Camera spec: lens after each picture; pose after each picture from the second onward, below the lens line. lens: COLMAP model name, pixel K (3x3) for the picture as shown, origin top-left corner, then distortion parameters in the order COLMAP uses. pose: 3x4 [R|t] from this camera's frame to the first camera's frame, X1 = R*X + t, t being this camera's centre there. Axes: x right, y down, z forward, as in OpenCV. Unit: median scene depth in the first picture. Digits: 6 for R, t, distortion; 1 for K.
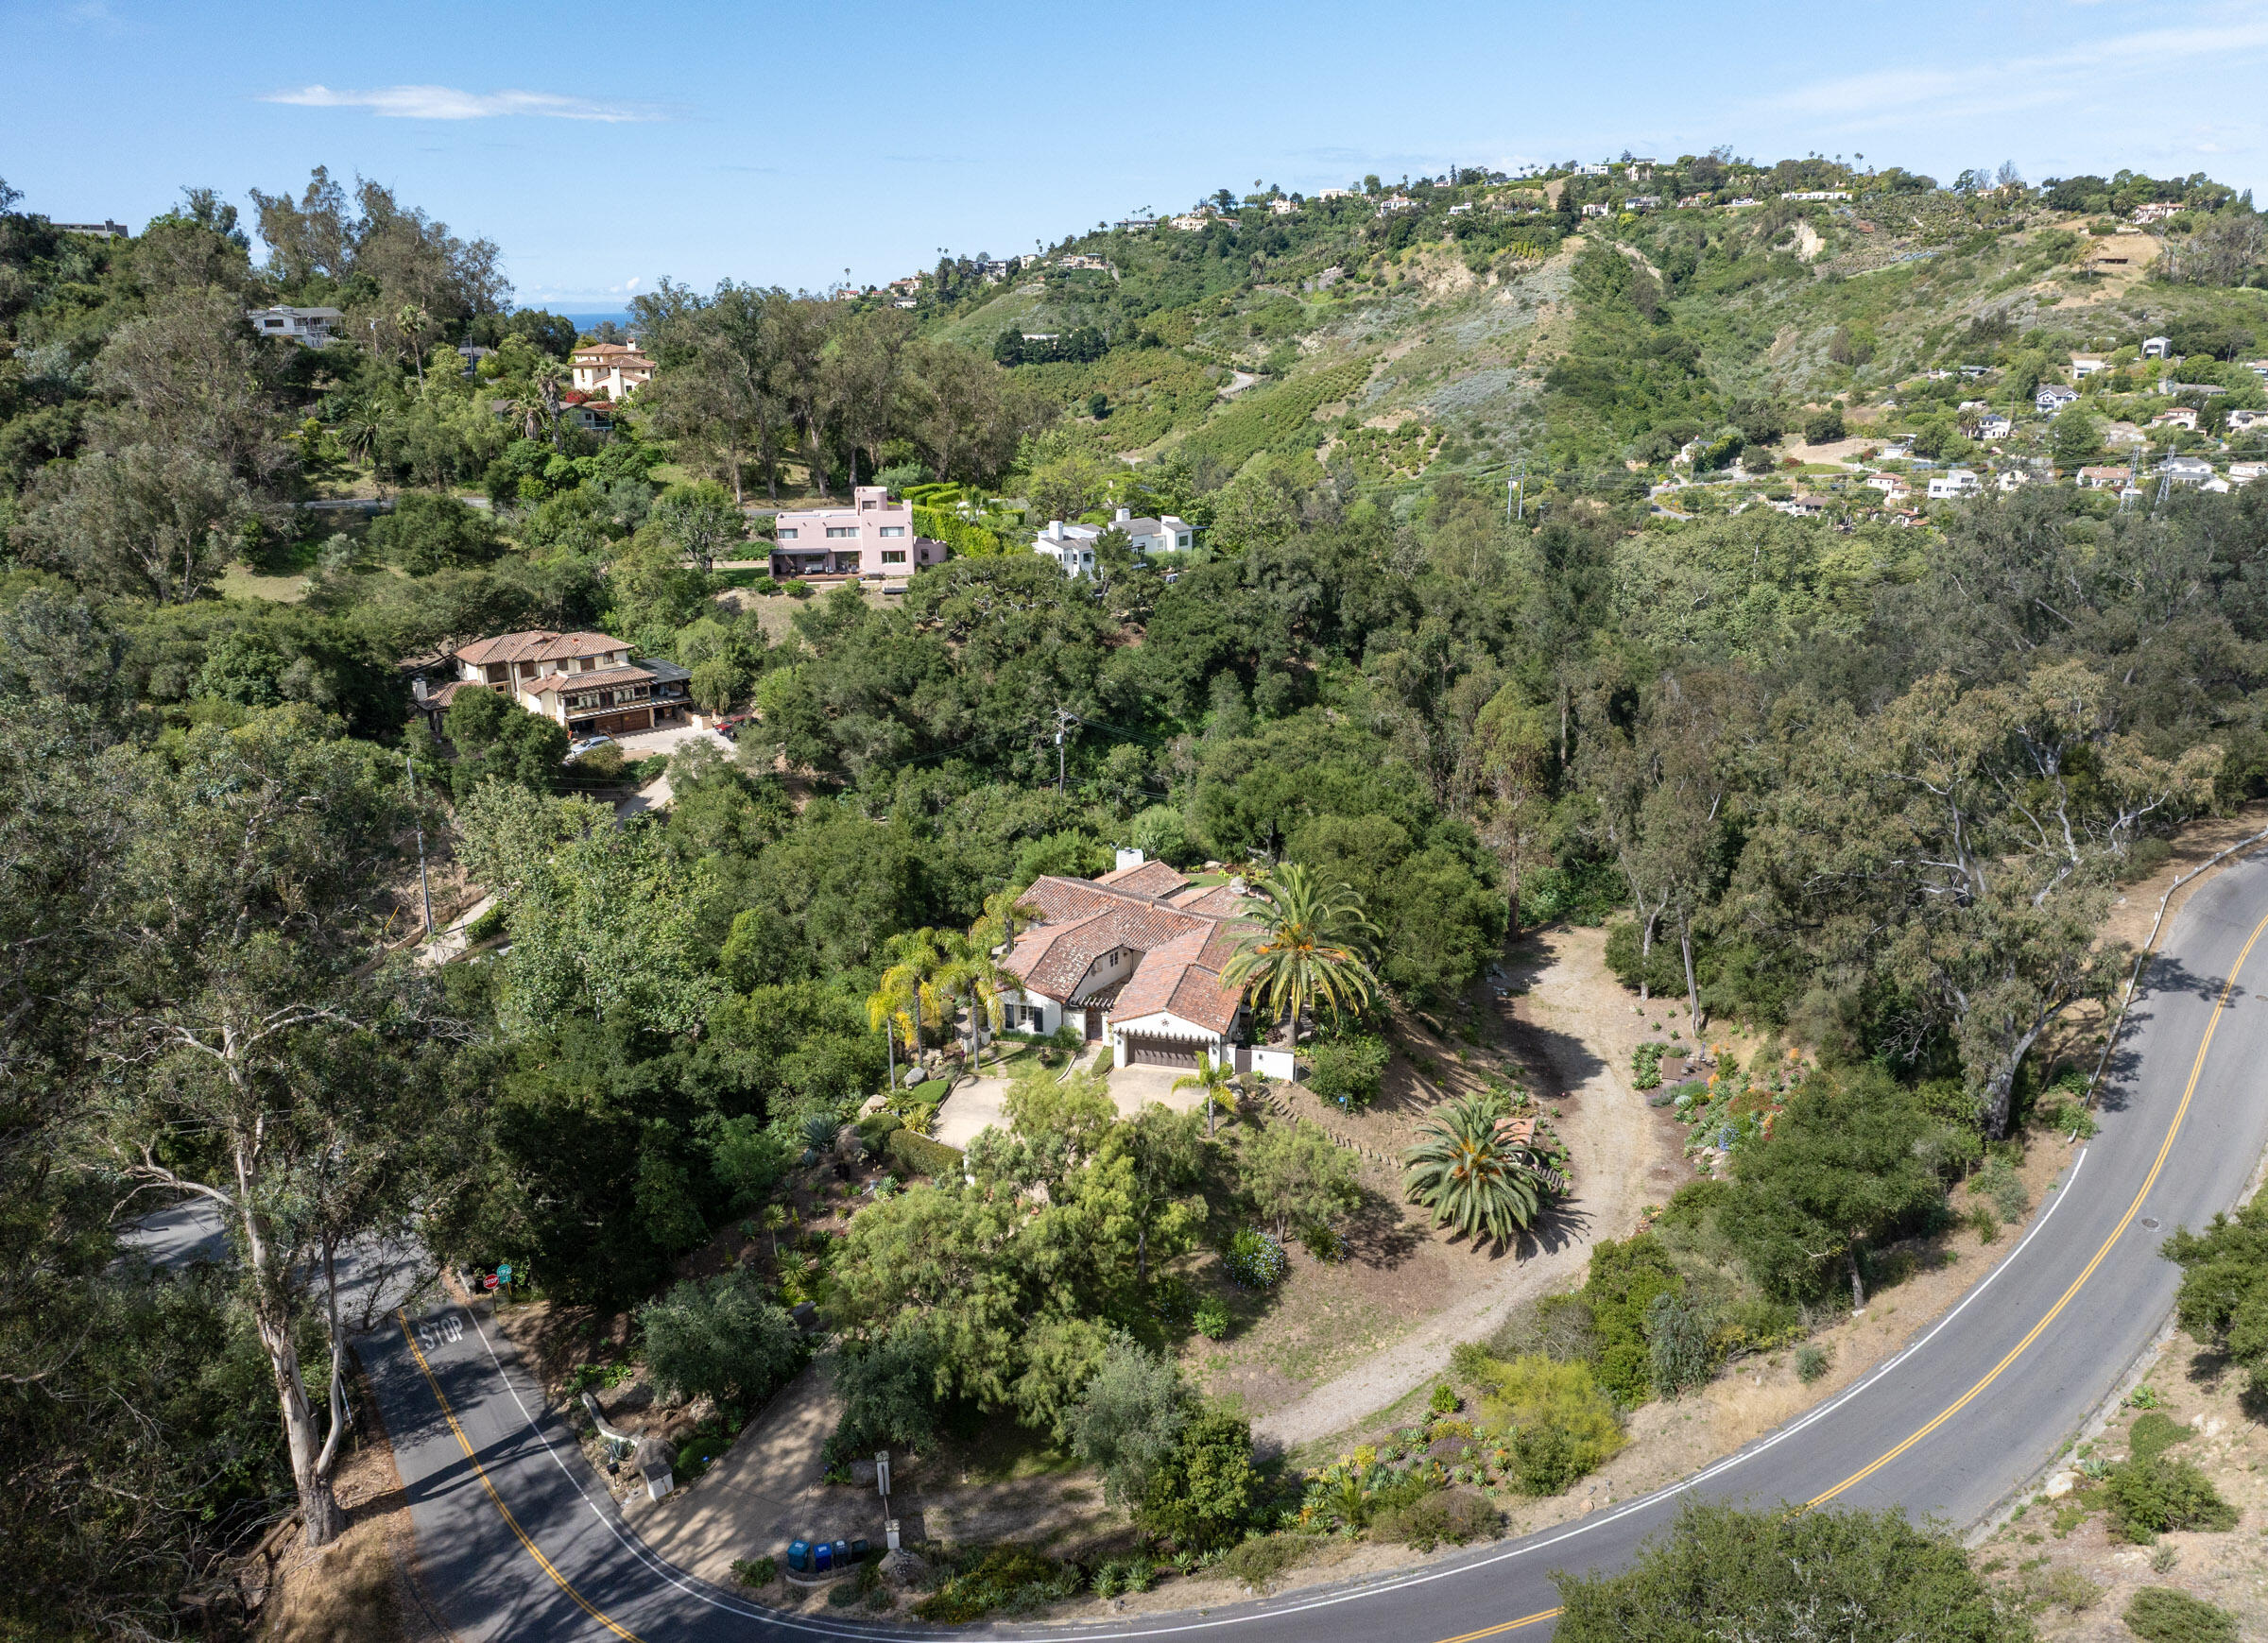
lens RADIAL K [[1597.3, 0, 1133.3], [0, 1597.3, 863.0], [0, 0, 1]] dist [-0.043870, -0.002262]
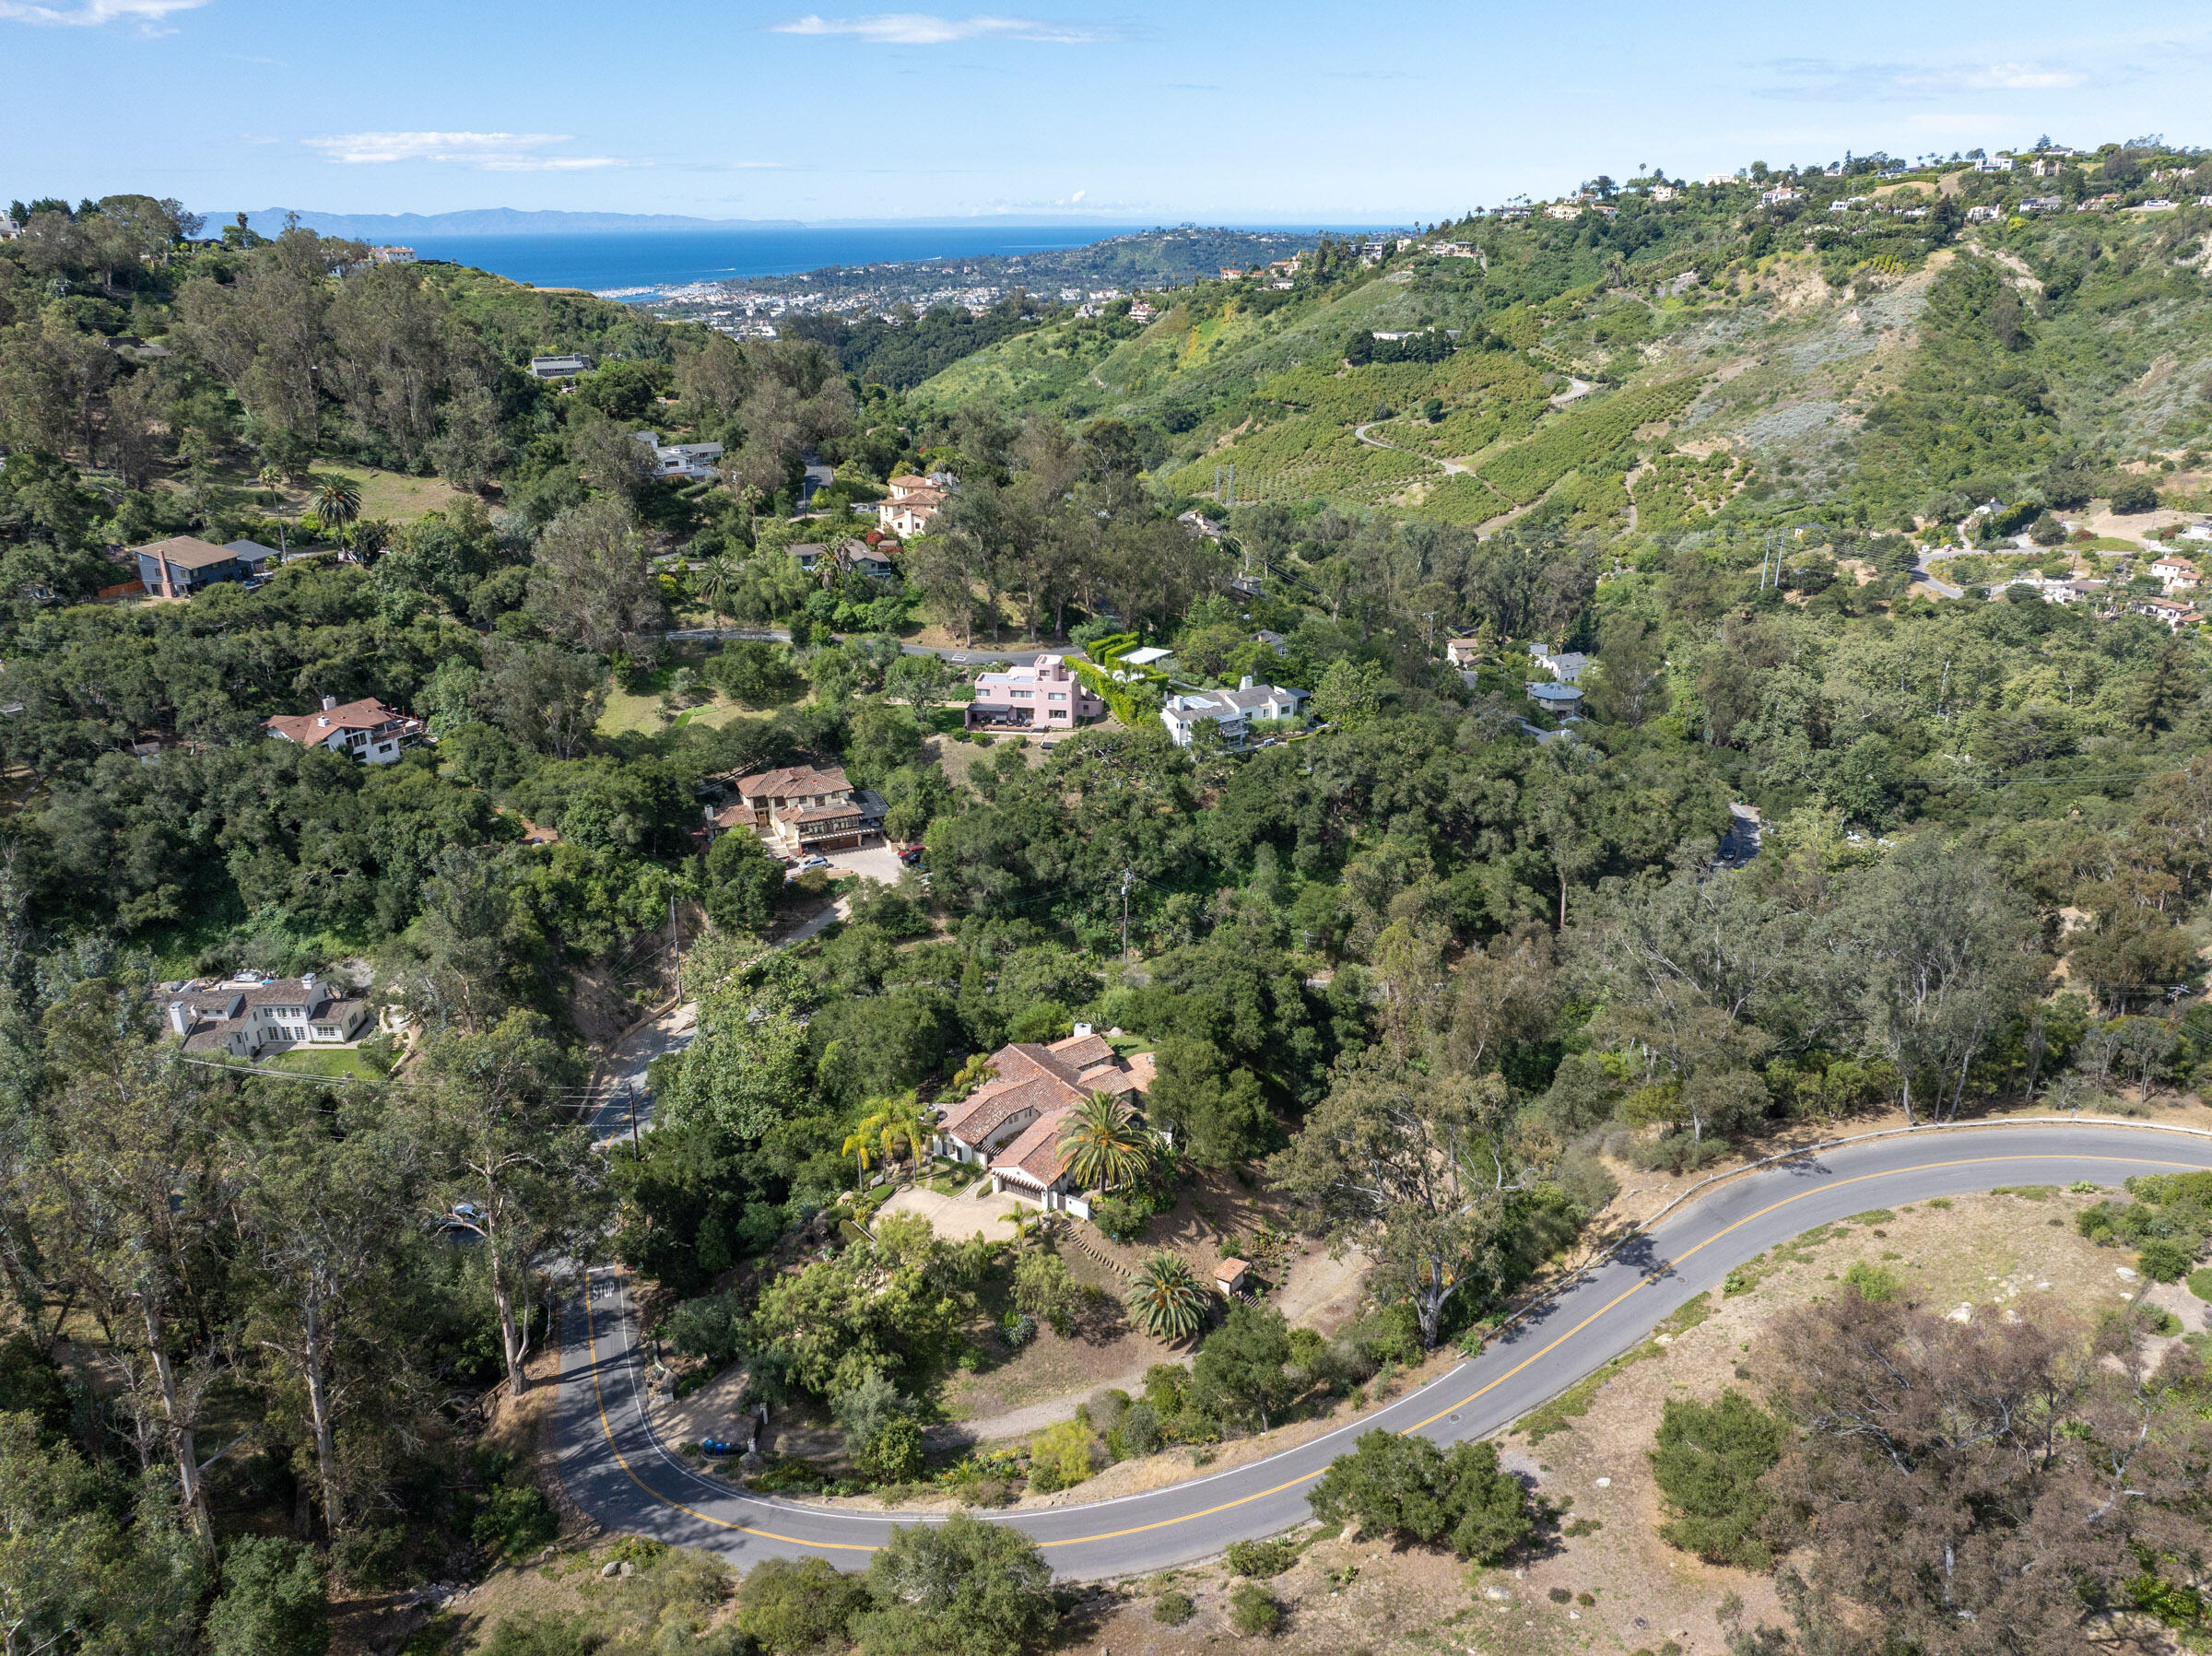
lens RADIAL K [[1564.3, 0, 1106.0], [0, 1564.3, 828.0], [0, 0, 1]] dist [-0.036283, 0.002806]
pose [[0.961697, 0.101057, -0.254805, 0.088938], [-0.090655, 0.994510, 0.052272, -0.064418], [0.258689, -0.027171, 0.965579, -0.100420]]
